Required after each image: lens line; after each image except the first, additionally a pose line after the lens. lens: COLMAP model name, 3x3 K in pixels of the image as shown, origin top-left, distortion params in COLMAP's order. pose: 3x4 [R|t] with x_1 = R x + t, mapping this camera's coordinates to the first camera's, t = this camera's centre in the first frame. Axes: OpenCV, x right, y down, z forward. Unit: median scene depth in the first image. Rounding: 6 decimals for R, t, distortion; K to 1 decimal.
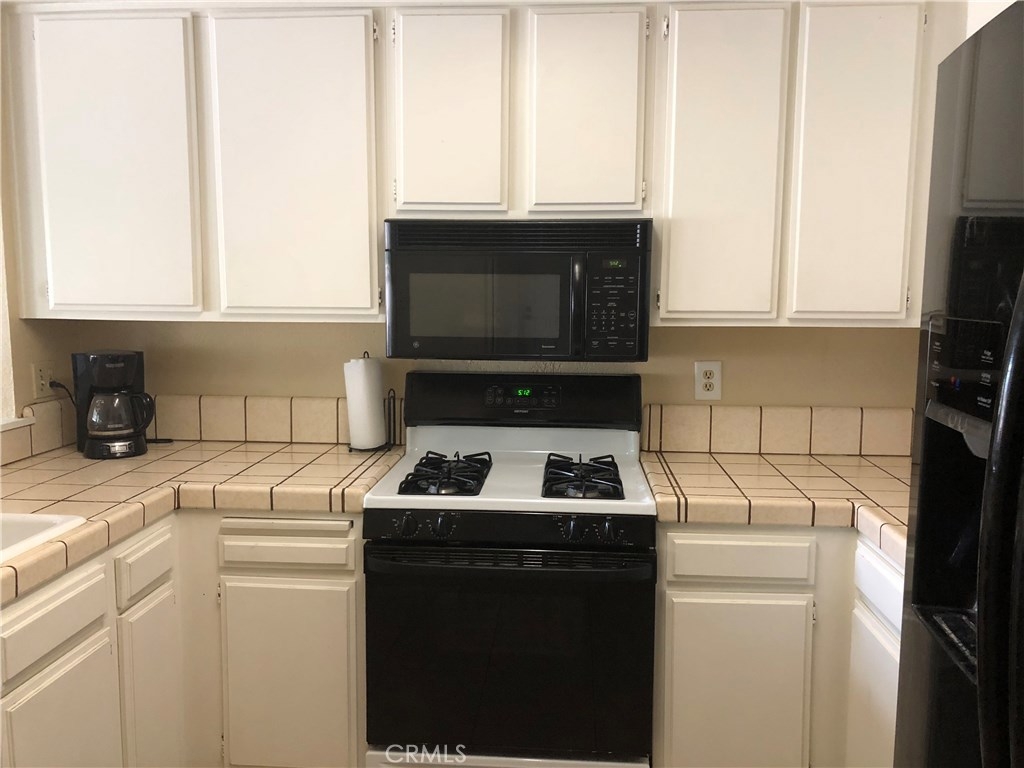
lens RADIAL K [[836.6, 0, 512.9], [0, 836.6, 384.9], [0, 0, 1]] dist [0.044654, -0.060226]
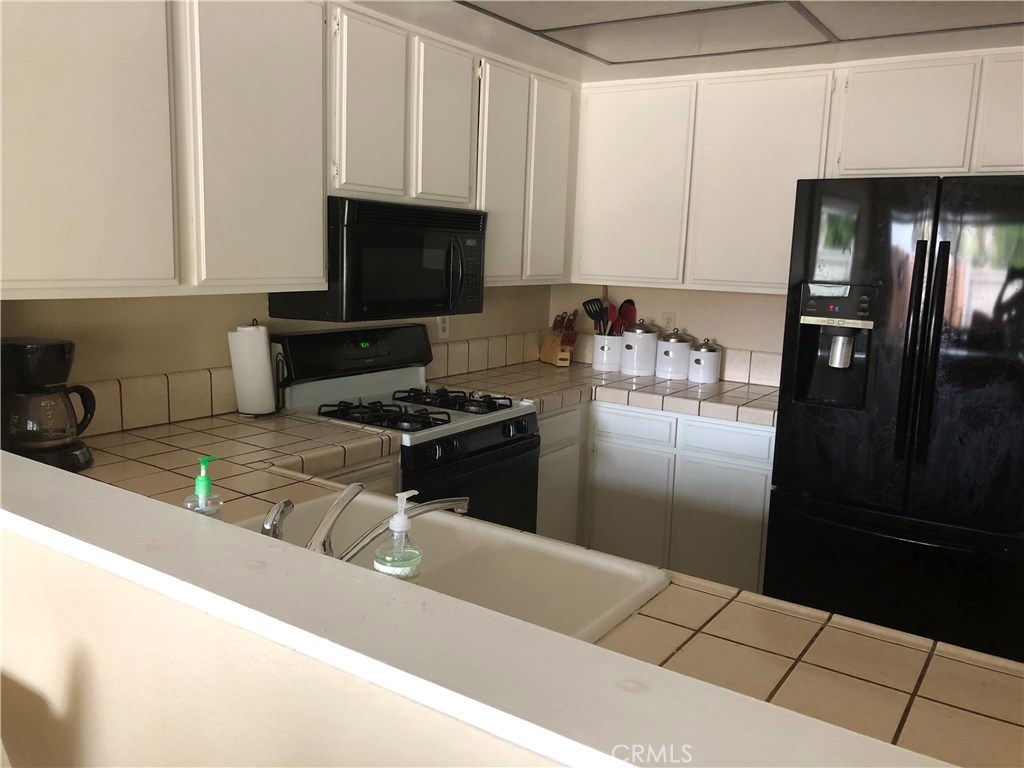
lens RADIAL K [[836.6, 0, 499.1], [0, 836.6, 385.4], [0, 0, 1]] dist [0.044654, -0.060226]
pose [[0.494211, -0.131683, 0.859311, -1.048278], [0.074822, 0.991236, 0.108868, -0.056213], [-0.866116, 0.010492, 0.499732, 0.262578]]
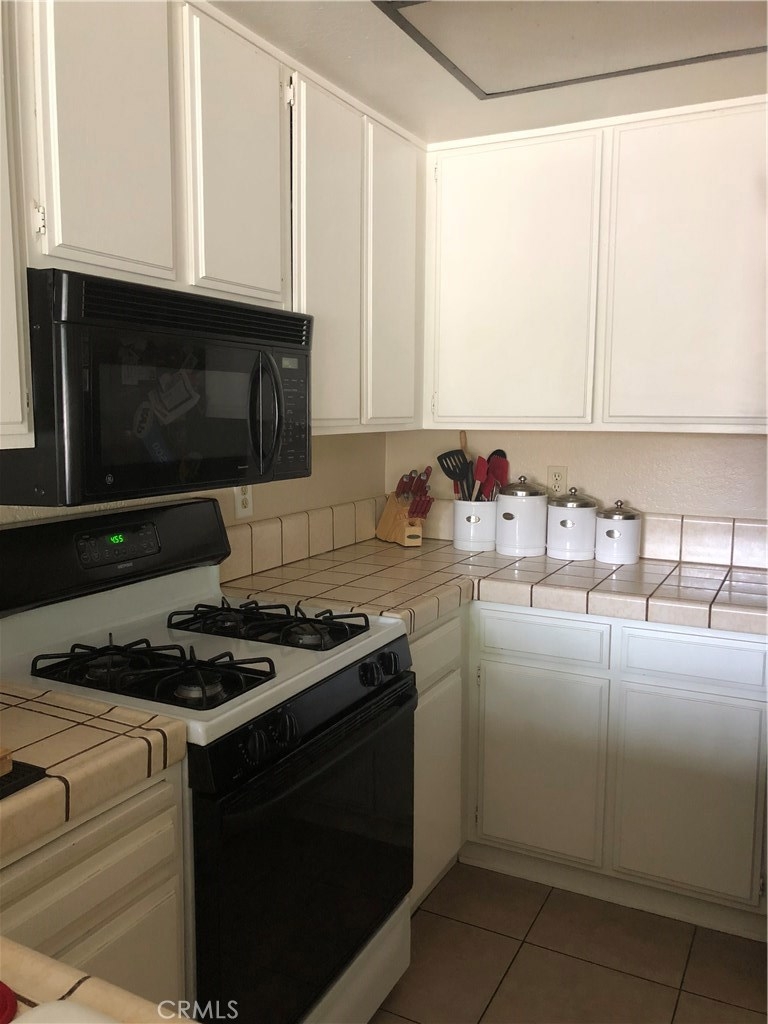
lens RADIAL K [[836.6, 0, 376.5], [0, 836.6, 508.1], [0, 0, 1]] dist [0.044654, -0.060226]
pose [[0.385385, -0.114221, 0.915659, -0.619497], [0.109114, 0.990988, 0.077693, -0.054508], [-0.916282, 0.069969, 0.394375, 0.580475]]
